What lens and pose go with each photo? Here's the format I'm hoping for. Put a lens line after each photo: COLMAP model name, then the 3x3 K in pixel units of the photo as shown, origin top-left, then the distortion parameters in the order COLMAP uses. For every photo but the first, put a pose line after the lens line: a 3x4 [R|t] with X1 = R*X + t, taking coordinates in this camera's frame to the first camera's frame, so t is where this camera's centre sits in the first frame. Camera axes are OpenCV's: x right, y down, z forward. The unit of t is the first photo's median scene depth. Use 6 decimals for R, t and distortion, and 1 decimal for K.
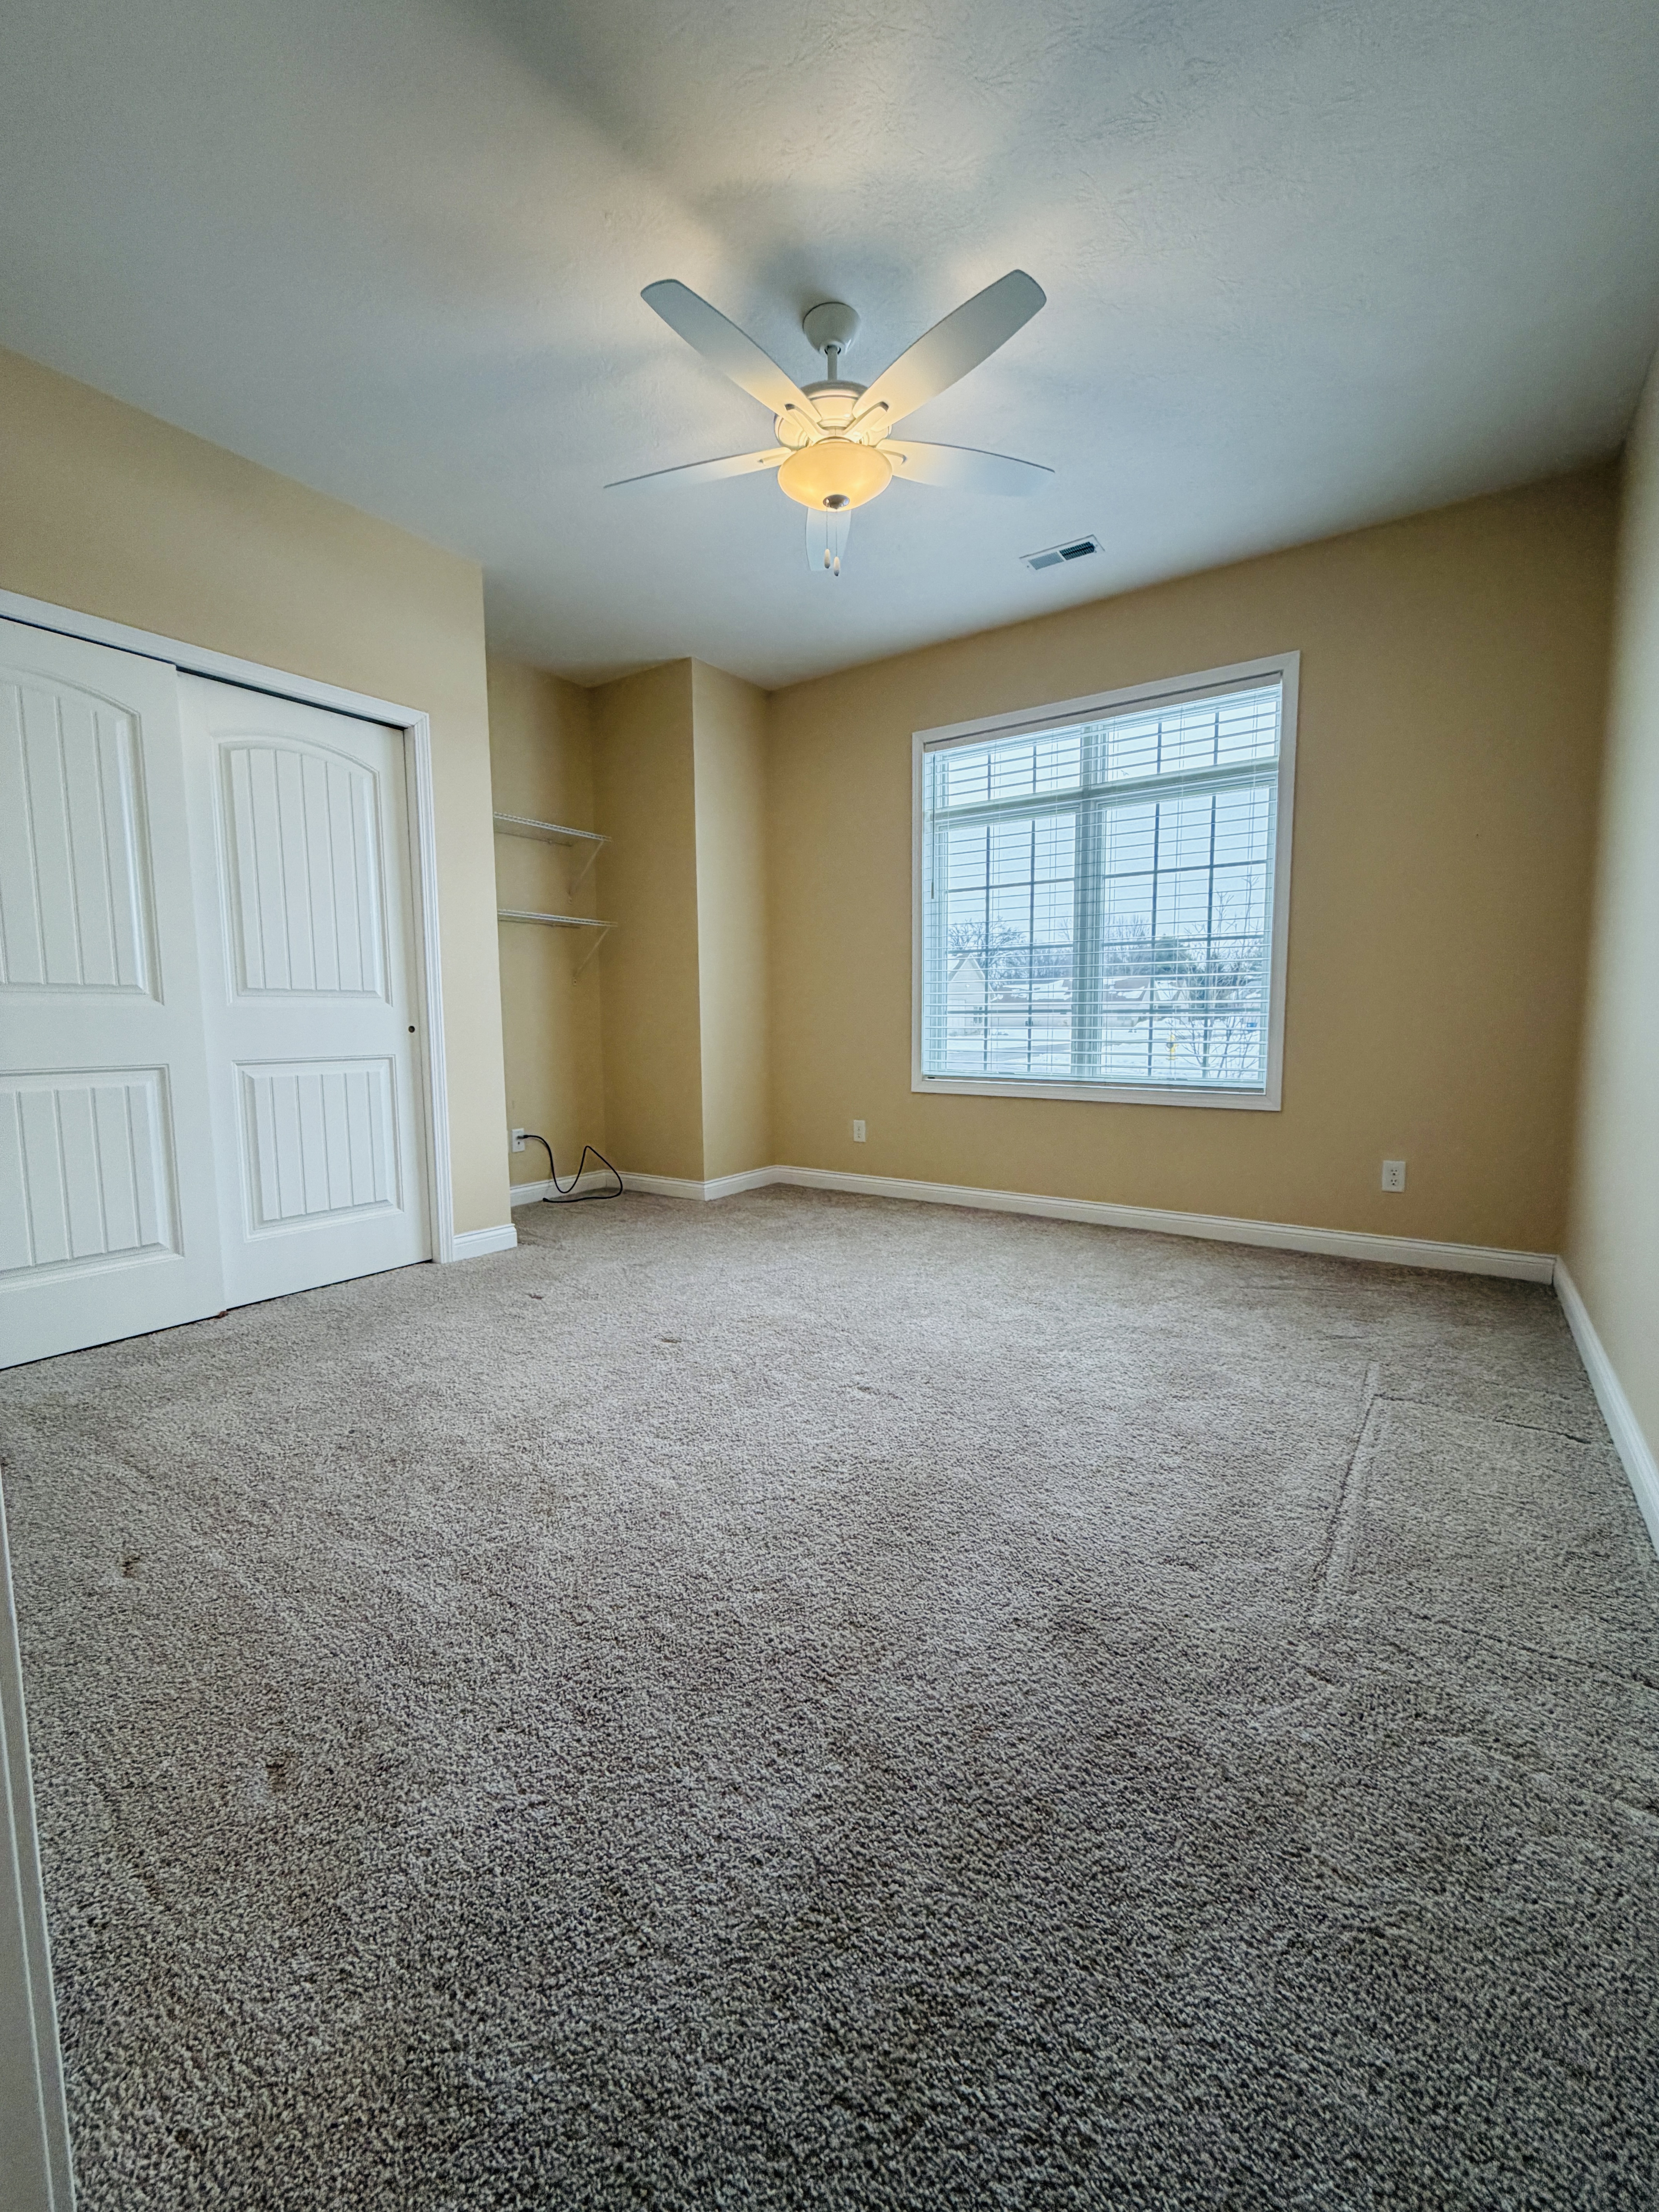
lens RADIAL K [[881.9, 0, 818.0], [0, 881.9, 1107.4], [0, 0, 1]] dist [-0.001752, -0.000501]
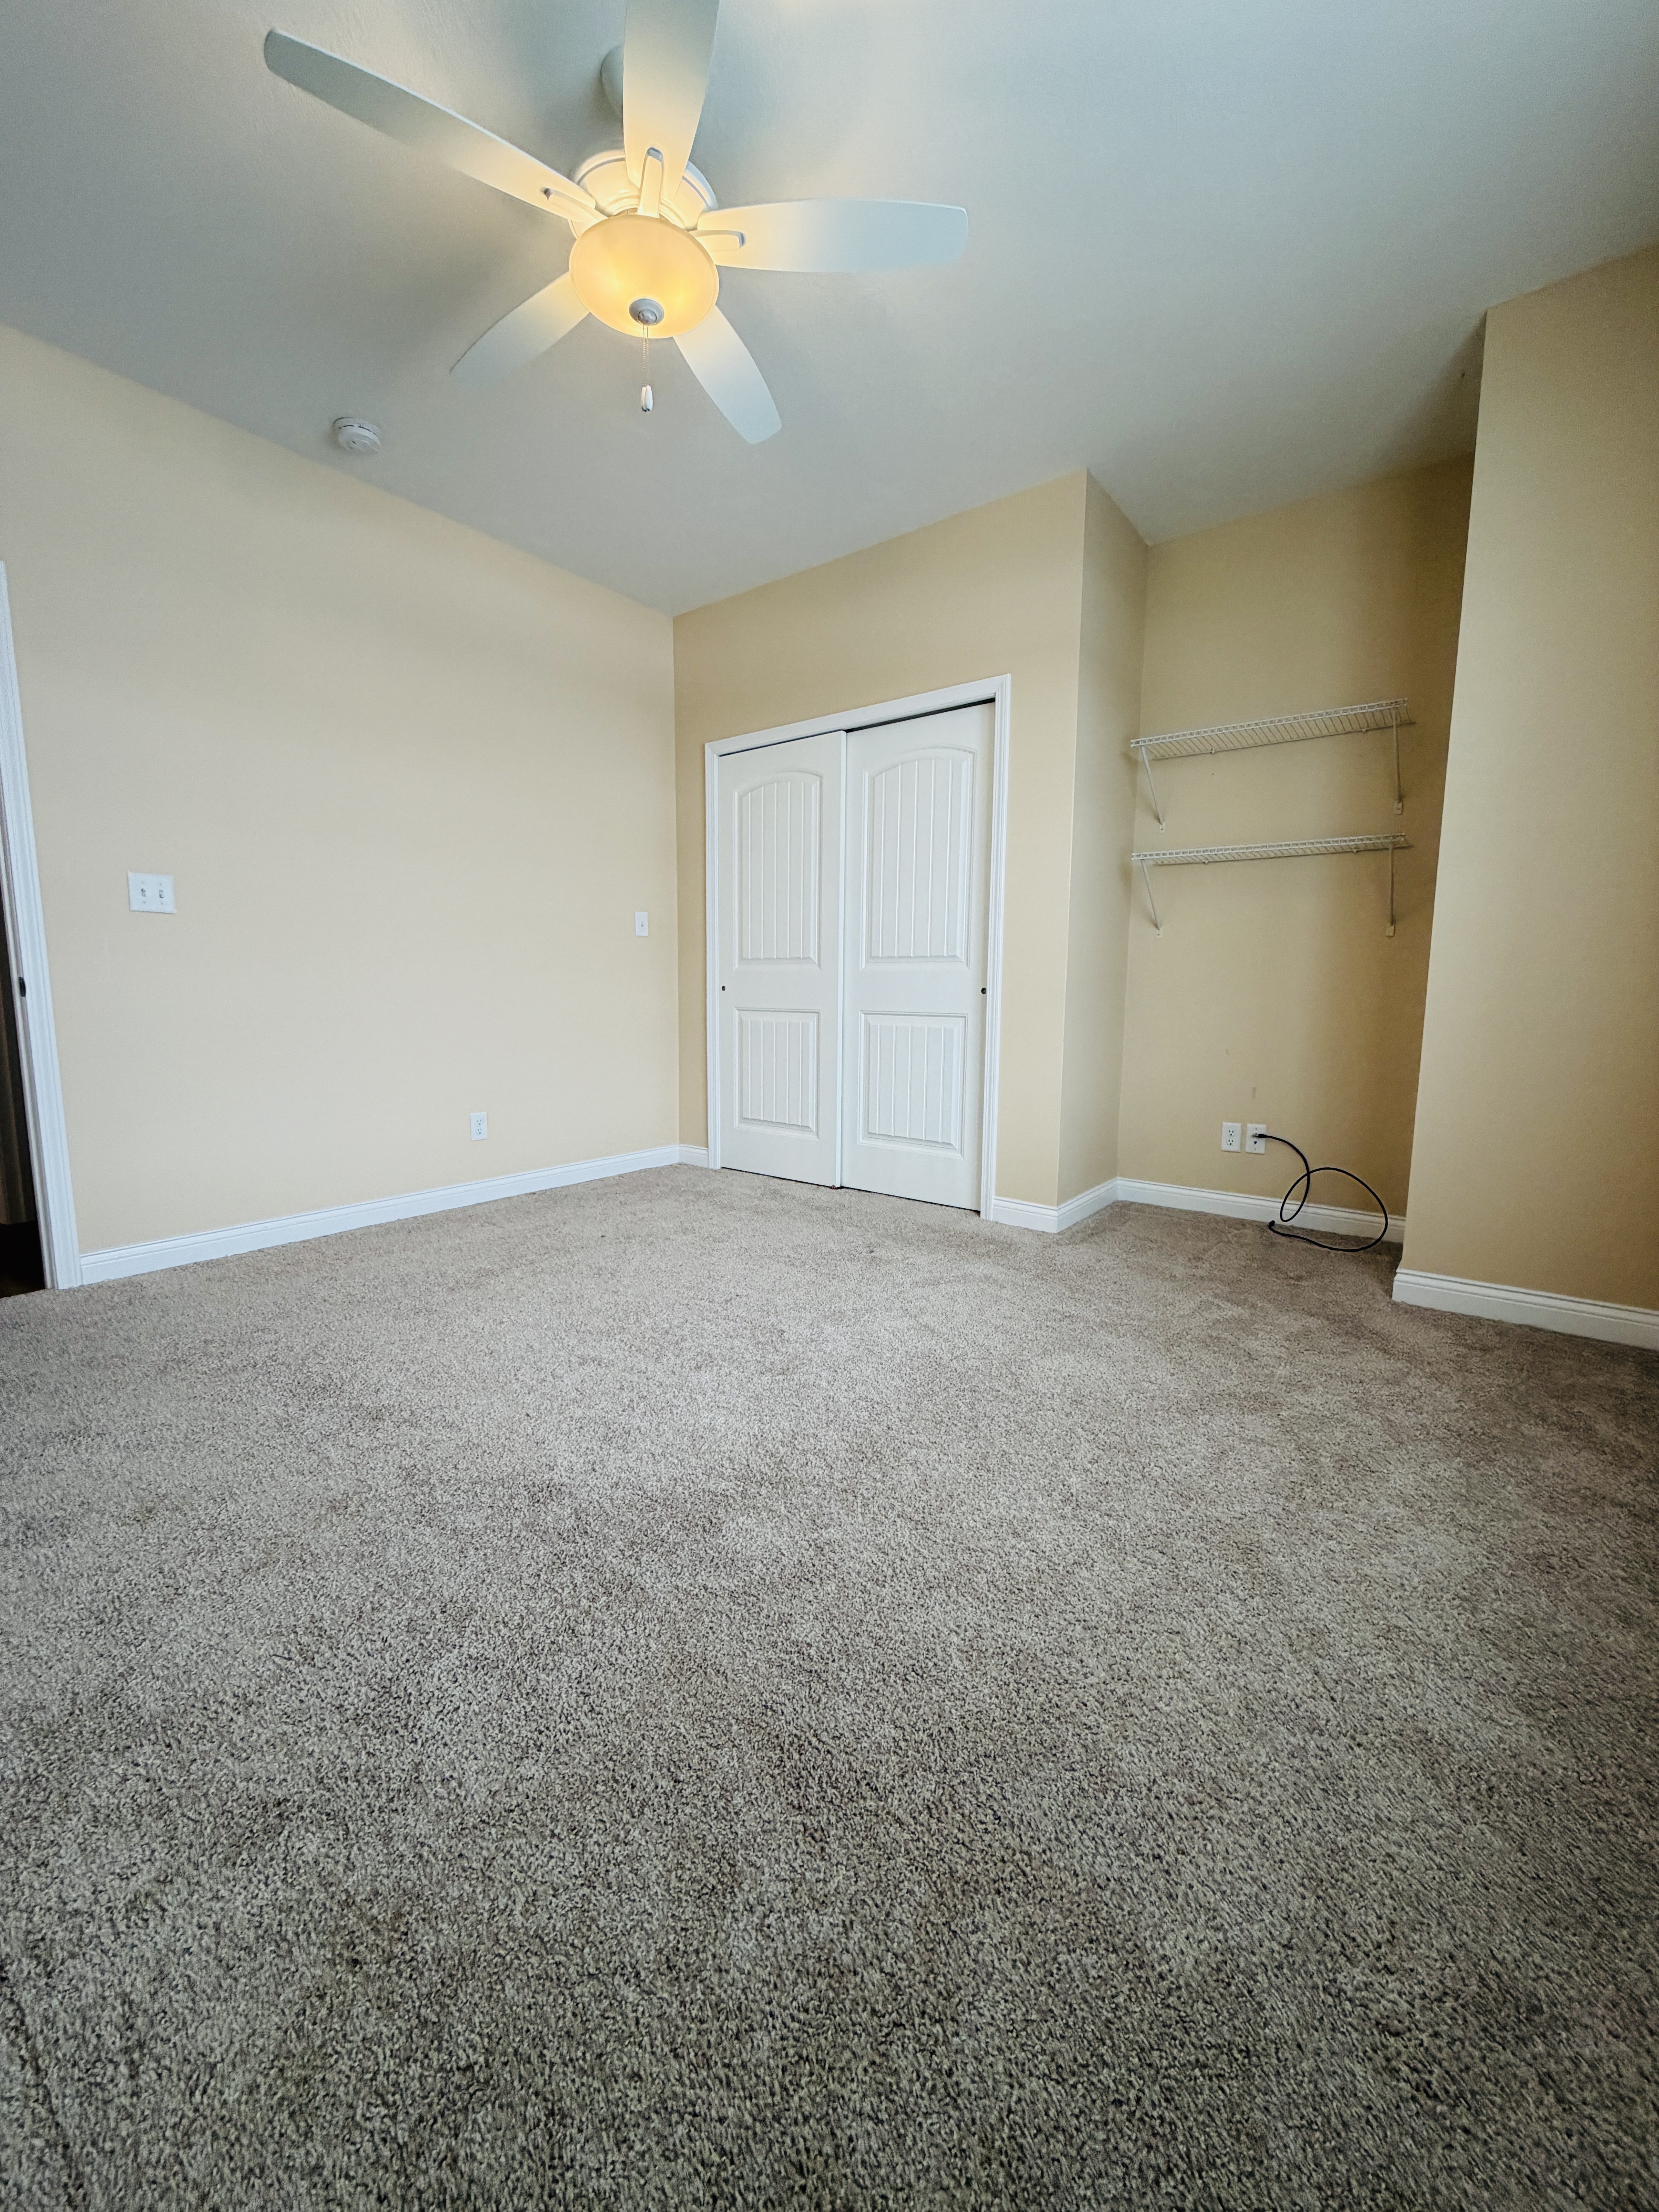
lens RADIAL K [[881.9, 0, 825.6], [0, 881.9, 1099.9], [0, 0, 1]] dist [-0.001752, -0.000501]
pose [[-0.048057, 0.141492, -0.988772, 0.651775], [-0.105834, 0.983622, 0.145899, -0.101853], [0.993222, 0.111657, -0.032295, 0.923878]]
